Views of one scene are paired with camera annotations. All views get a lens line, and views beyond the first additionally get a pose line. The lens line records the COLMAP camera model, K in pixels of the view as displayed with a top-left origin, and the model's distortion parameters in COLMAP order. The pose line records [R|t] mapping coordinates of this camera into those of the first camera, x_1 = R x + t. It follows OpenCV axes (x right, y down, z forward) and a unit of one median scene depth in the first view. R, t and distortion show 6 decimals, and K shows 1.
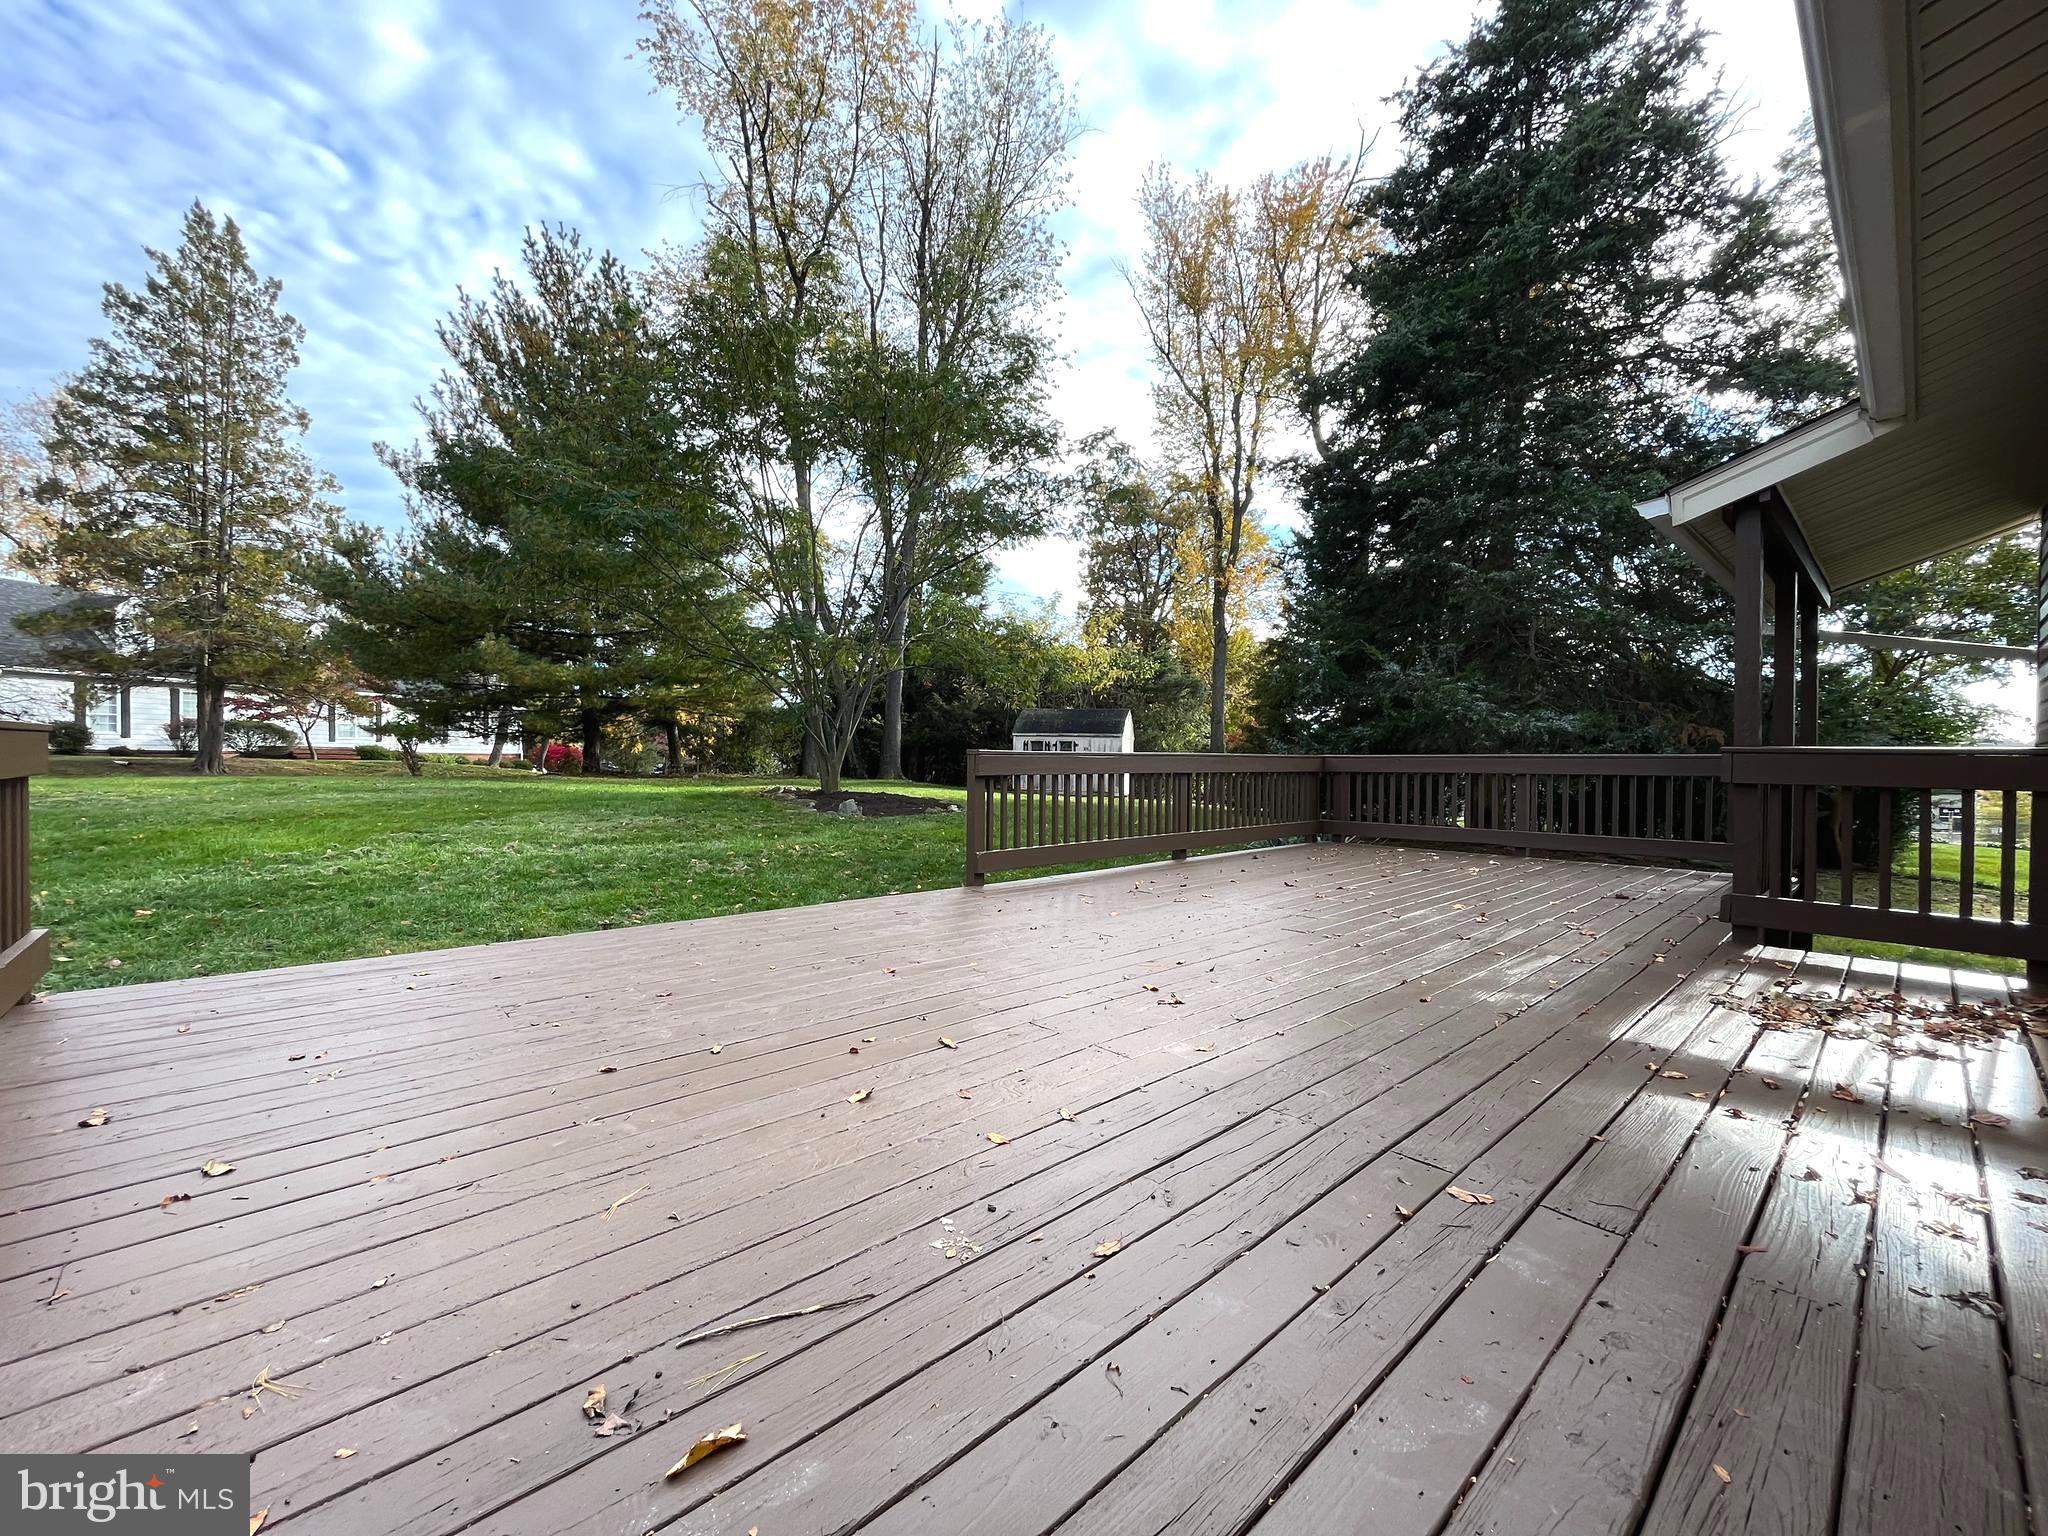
lens RADIAL K [[825.9, 0, 1017.5], [0, 825.9, 770.8], [0, 0, 1]] dist [-0.002089, -0.000549]
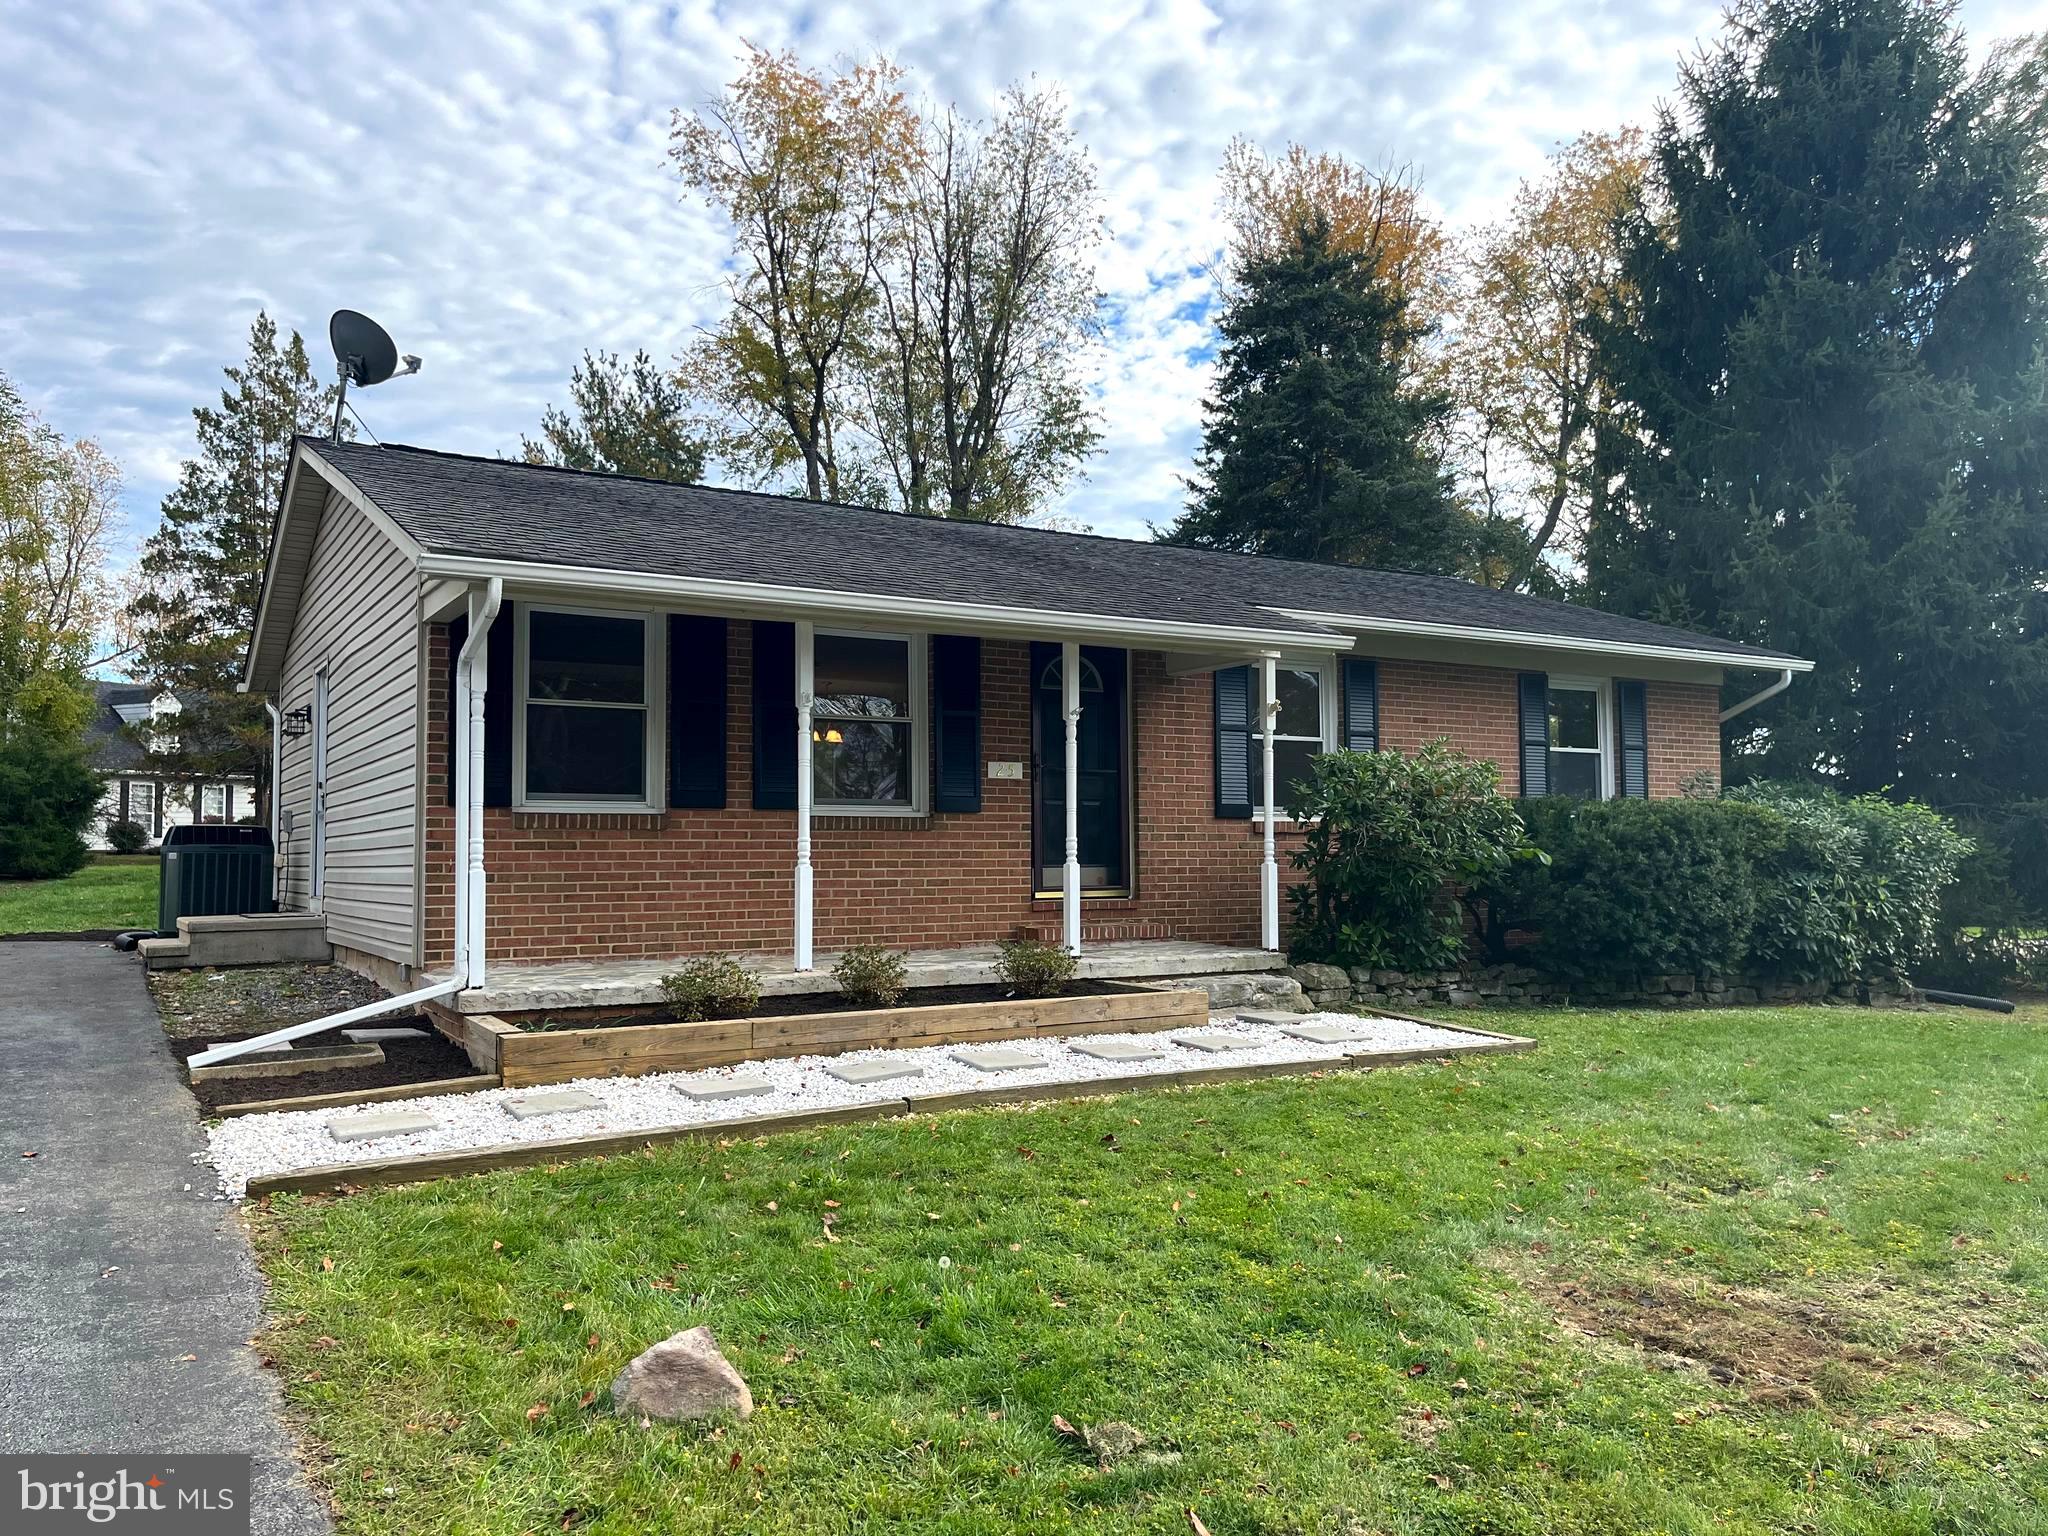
lens RADIAL K [[1546.3, 0, 1024.0], [0, 1546.3, 768.0], [0, 0, 1]] dist [0.046131, -0.003298]
pose [[0.979547, -0.027280, -0.199358, 0.313706], [0.012479, 0.997096, -0.075126, 0.033547], [0.200829, 0.071101, 0.977043, -0.696606]]
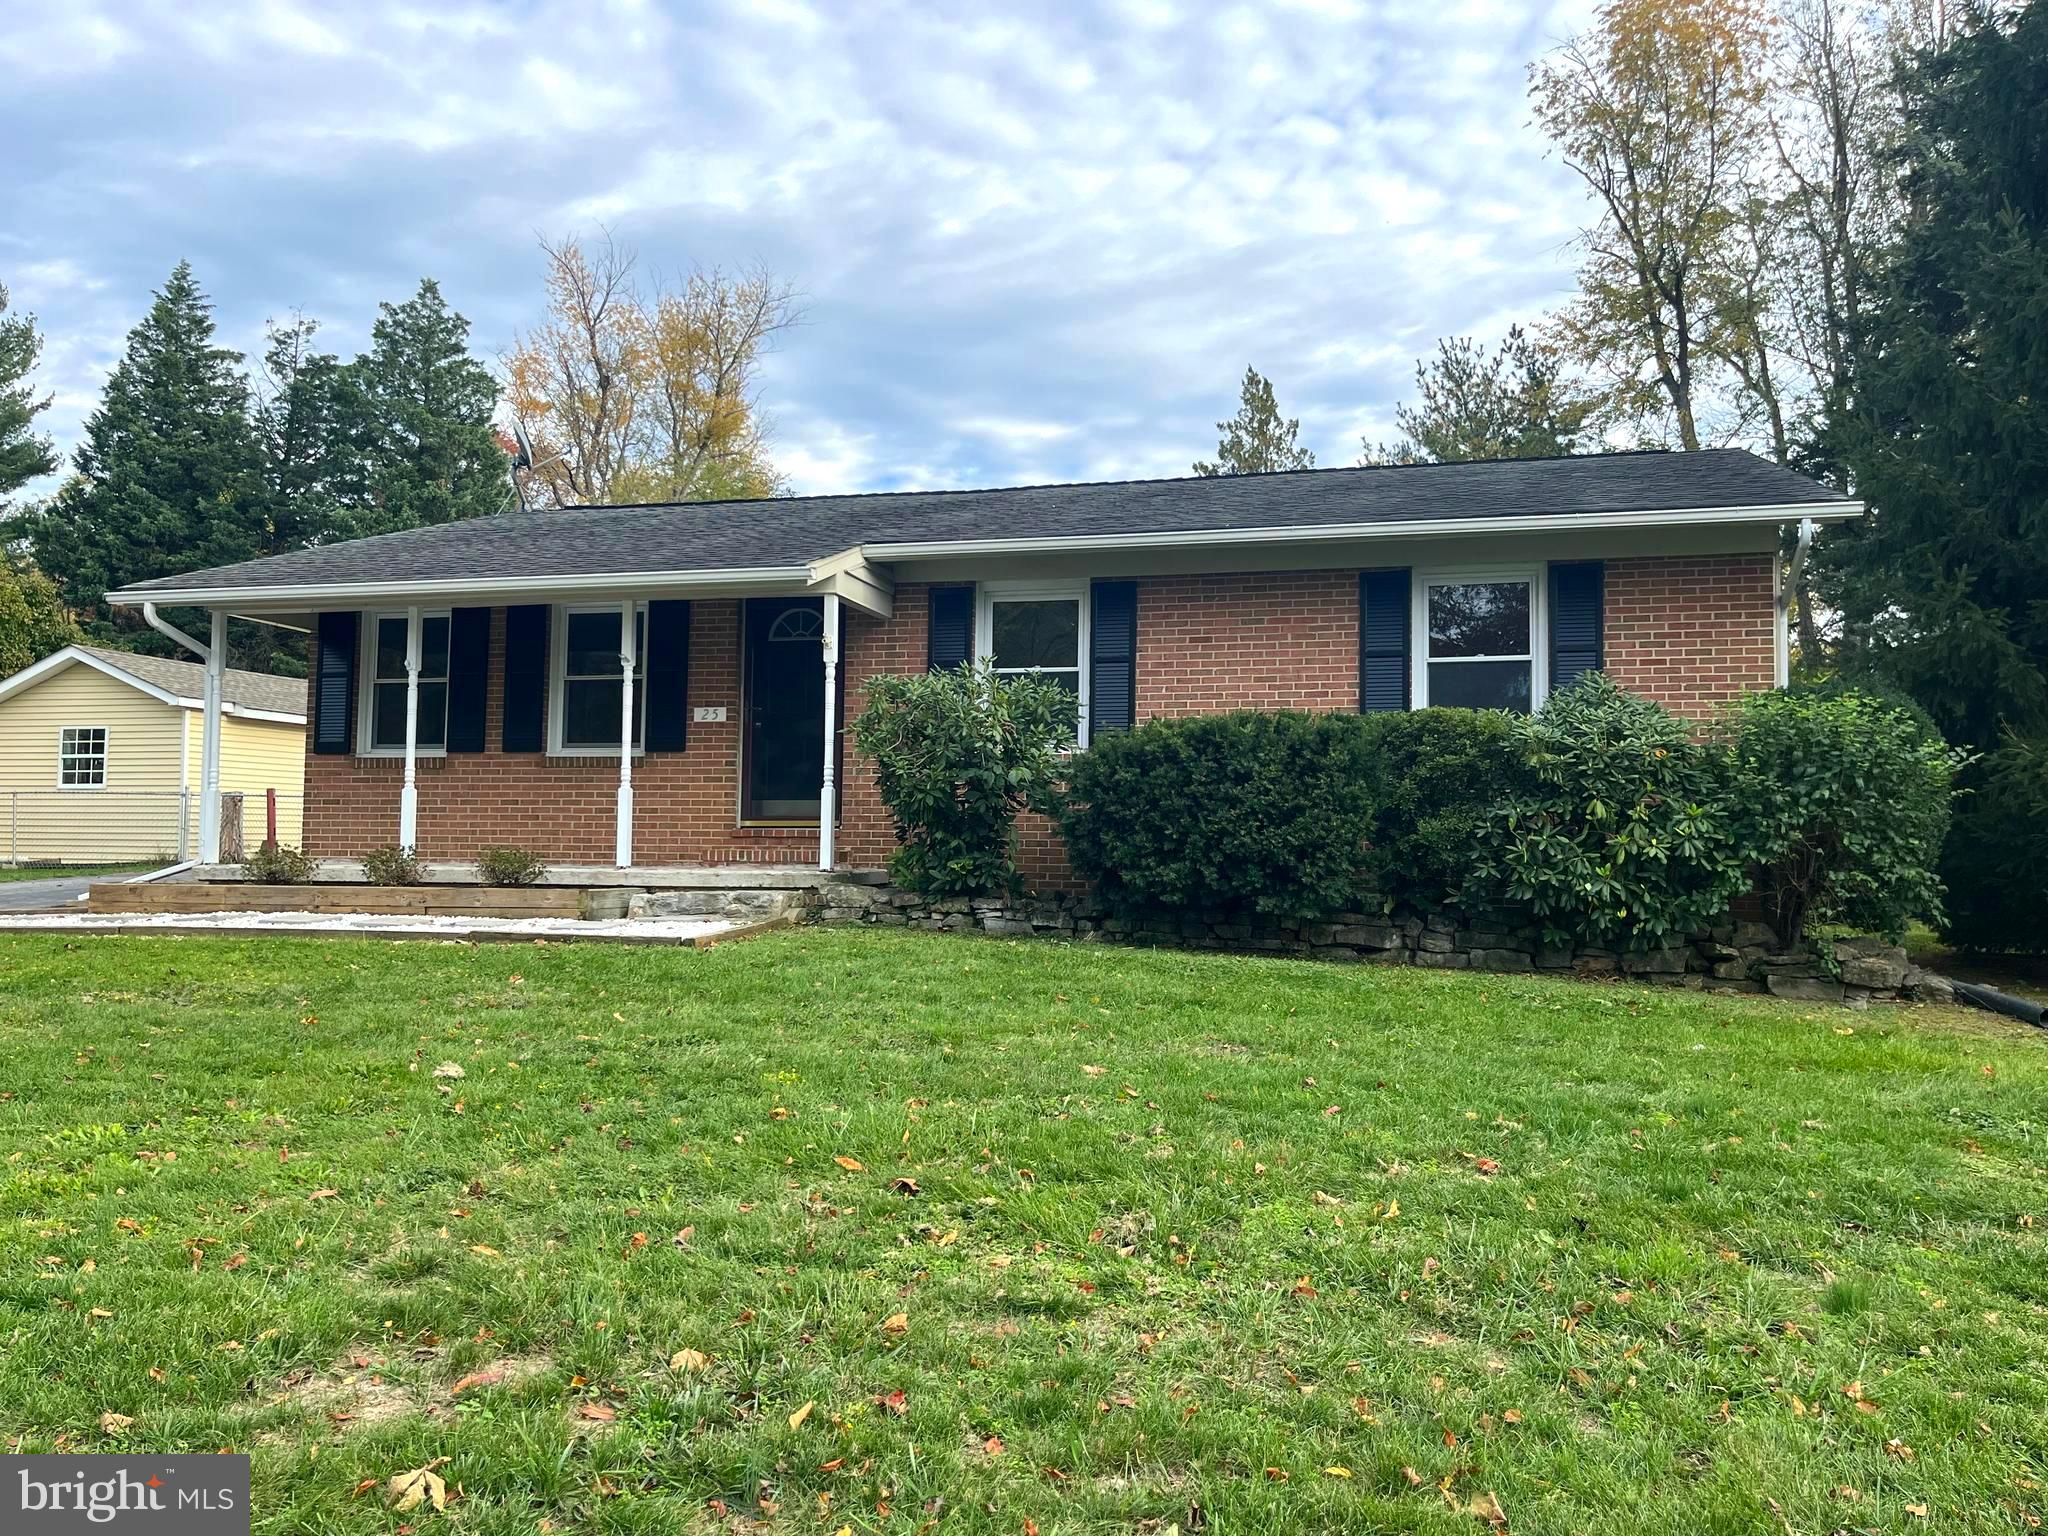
lens RADIAL K [[1606.8, 0, 1031.5], [0, 1606.8, 768.7], [0, 0, 1]] dist [0.065075, -0.079430]
pose [[0.540469, -0.056520, -0.839464, 0.730250], [-0.019471, 0.996634, -0.079638, 0.059534], [0.841139, 0.059387, 0.537549, -0.458858]]
